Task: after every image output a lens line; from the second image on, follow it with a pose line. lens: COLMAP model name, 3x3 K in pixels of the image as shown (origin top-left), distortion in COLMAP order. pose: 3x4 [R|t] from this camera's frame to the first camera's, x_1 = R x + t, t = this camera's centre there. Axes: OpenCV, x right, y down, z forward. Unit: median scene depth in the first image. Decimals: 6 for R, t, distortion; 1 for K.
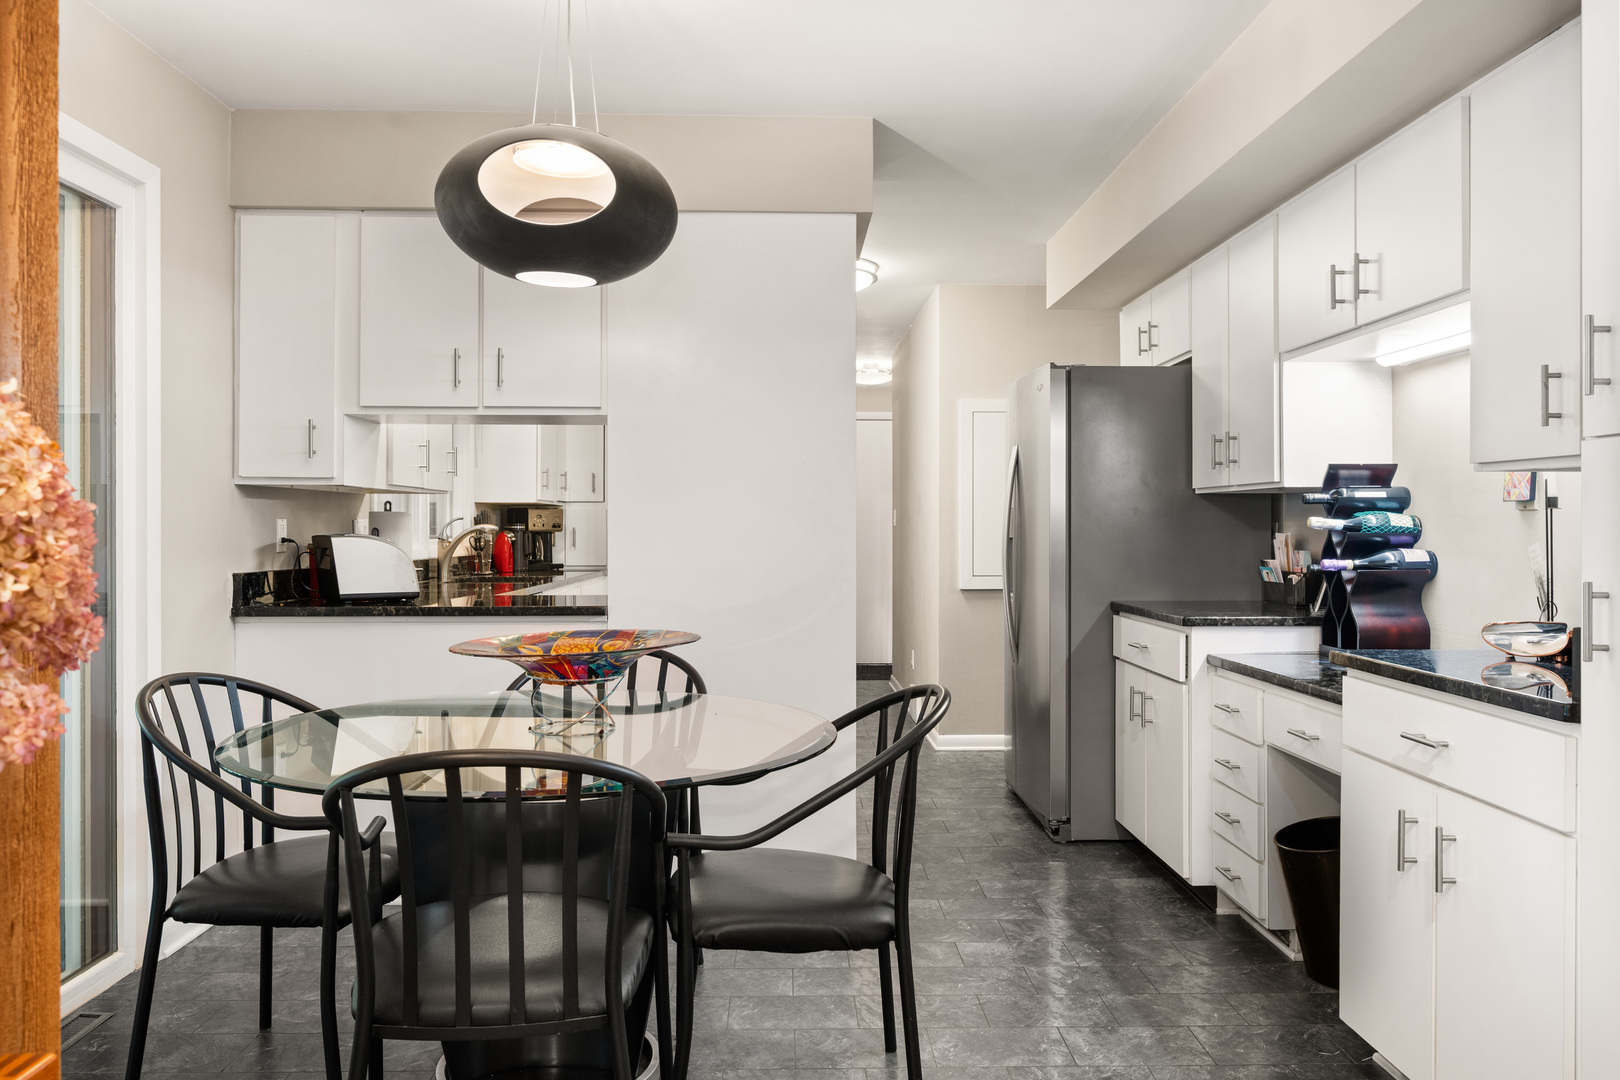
lens RADIAL K [[1150.4, 0, 808.6], [0, 1150.4, 533.7], [0, 0, 1]] dist [-0.005628, -0.000568]
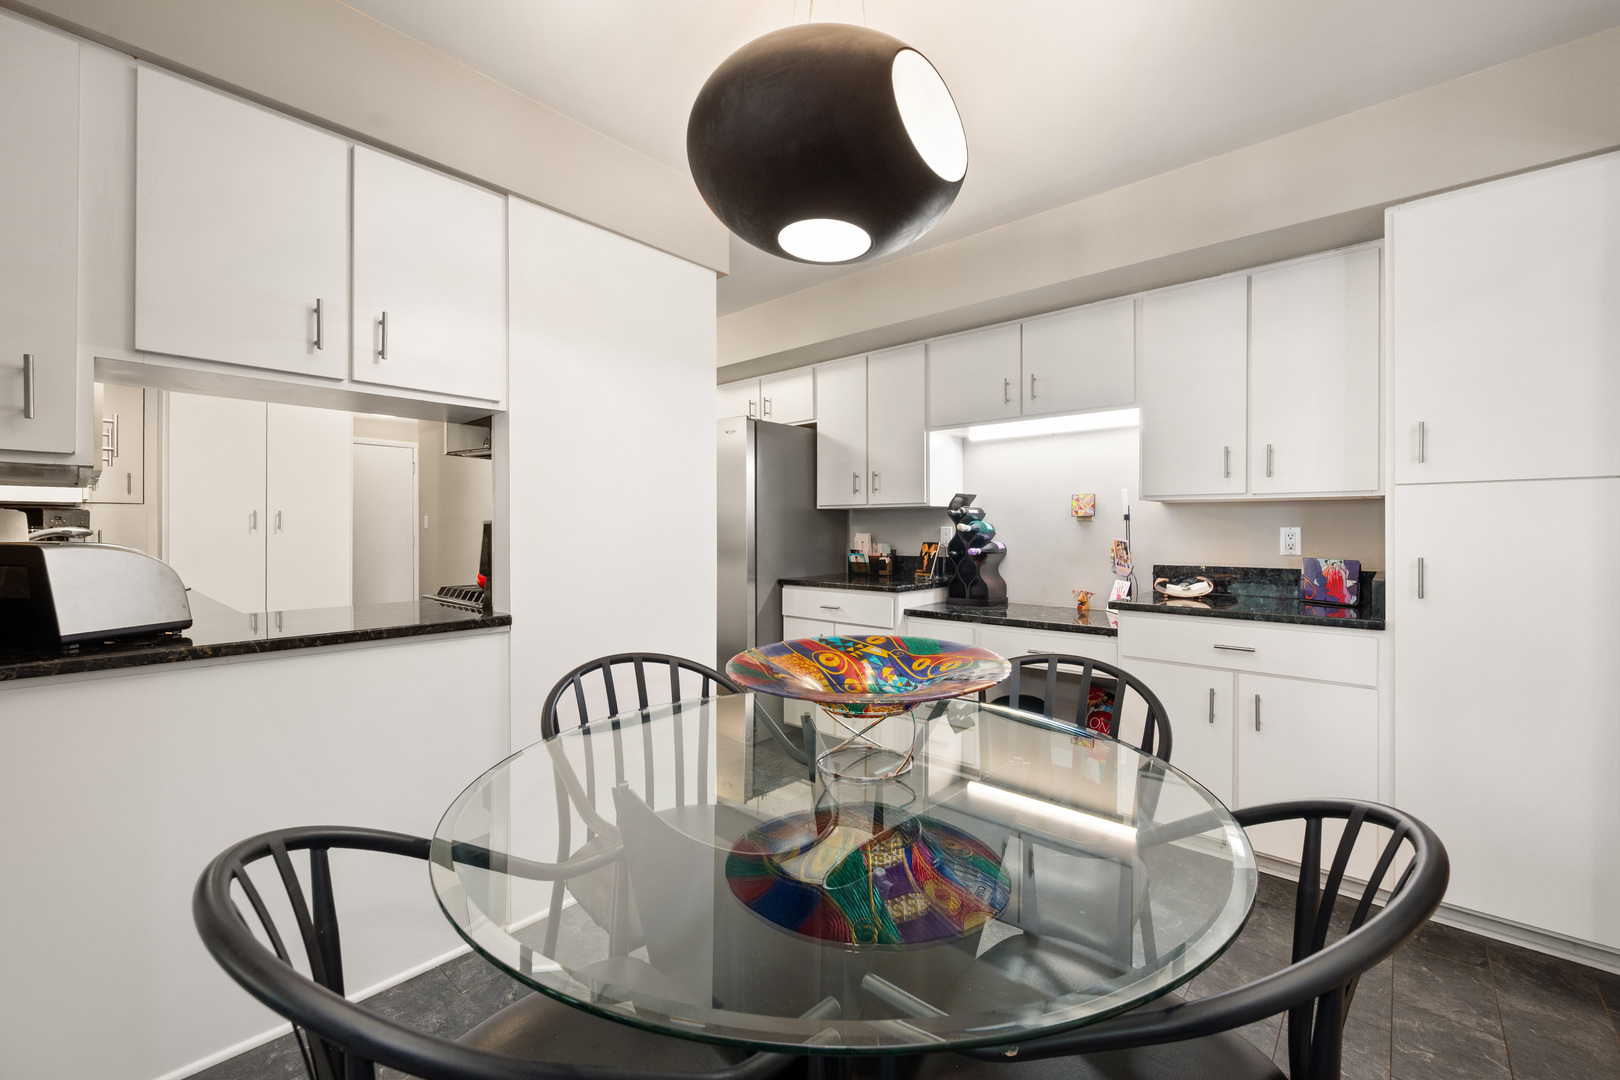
lens RADIAL K [[645.9, 0, 812.8], [0, 645.9, 541.6], [0, 0, 1]] dist [-0.000736, 0.000108]
pose [[0.690249, -0.014473, 0.723427, -0.387706], [0.004533, 0.999867, 0.015678, -0.003834], [-0.723558, -0.007543, 0.690223, 0.462431]]
